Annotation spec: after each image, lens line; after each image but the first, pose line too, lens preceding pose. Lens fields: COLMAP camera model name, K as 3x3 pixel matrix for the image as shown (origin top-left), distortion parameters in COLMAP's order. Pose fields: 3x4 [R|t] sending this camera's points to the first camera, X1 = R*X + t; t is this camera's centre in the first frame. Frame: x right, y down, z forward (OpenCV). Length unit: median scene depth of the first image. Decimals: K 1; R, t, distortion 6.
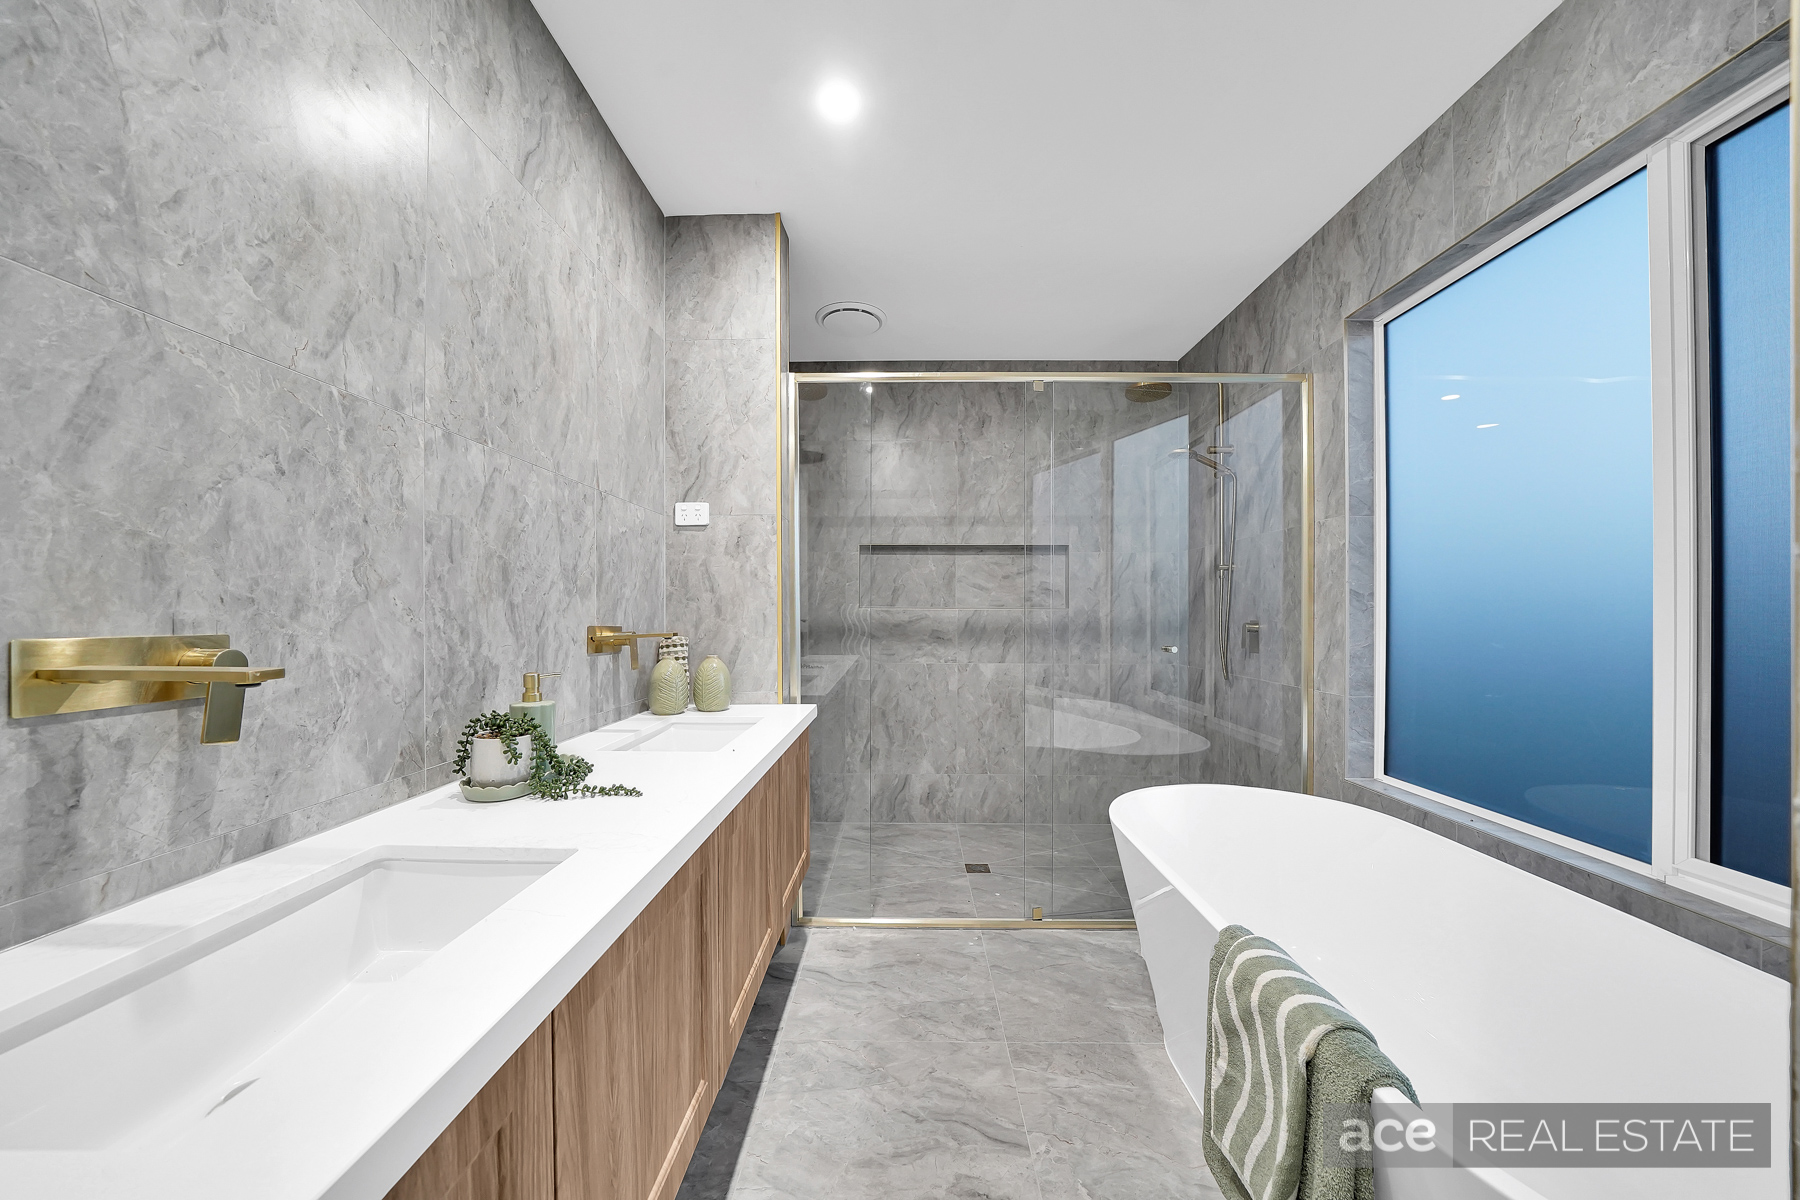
lens RADIAL K [[646.0, 0, 881.8], [0, 646.0, 611.0], [0, 0, 1]] dist [-0.019839, 0.000207]
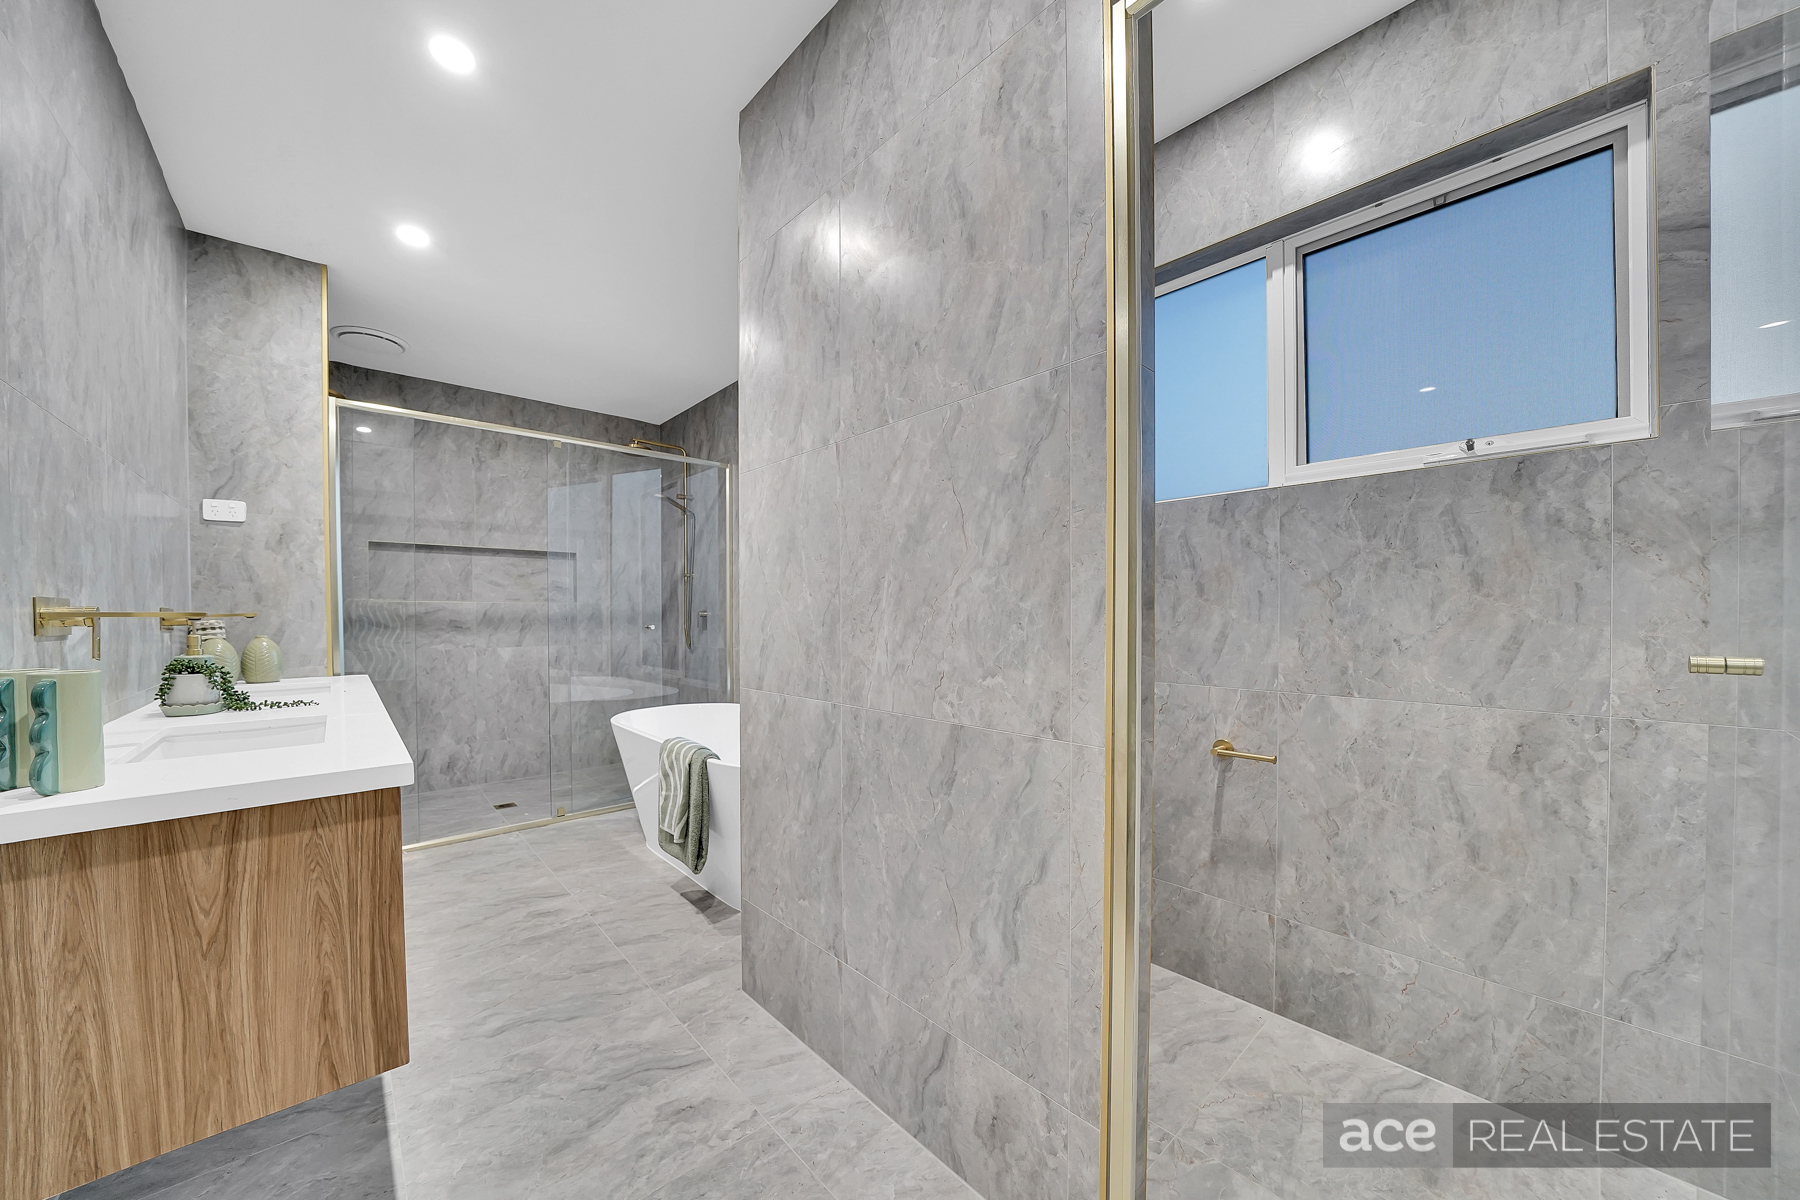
lens RADIAL K [[646.0, 0, 904.1], [0, 646.0, 624.7], [0, 0, 1]] dist [-0.019839, 0.000207]
pose [[0.718590, -0.014813, 0.695276, -0.147021], [0.001596, 0.999806, 0.019652, 0.018458], [-0.695432, -0.013013, 0.718474, -0.415592]]
